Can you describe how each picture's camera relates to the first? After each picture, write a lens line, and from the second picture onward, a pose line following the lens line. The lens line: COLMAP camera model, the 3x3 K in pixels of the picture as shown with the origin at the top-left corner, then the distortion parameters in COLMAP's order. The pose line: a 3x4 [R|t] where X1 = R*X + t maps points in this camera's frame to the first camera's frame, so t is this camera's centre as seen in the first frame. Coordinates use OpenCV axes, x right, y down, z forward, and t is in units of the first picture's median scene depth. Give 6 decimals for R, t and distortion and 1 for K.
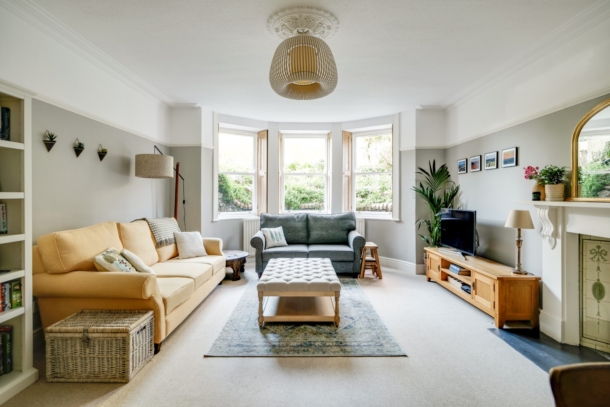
lens RADIAL K [[323.4, 0, 303.0], [0, 323.4, 194.9], [0, 0, 1]] dist [-0.000557, 0.000542]
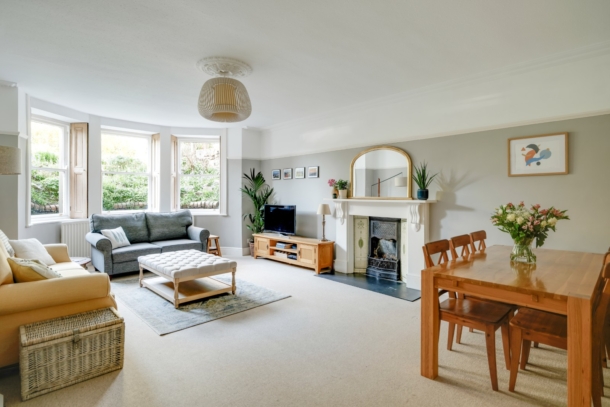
lens RADIAL K [[323.4, 0, 303.0], [0, 323.4, 194.9], [0, 0, 1]] dist [-0.000557, 0.000542]
pose [[0.715811, -0.001897, 0.698292, -0.557865], [-0.003259, 0.999976, 0.006058, -0.010756], [-0.698287, -0.006612, 0.715788, -0.137216]]
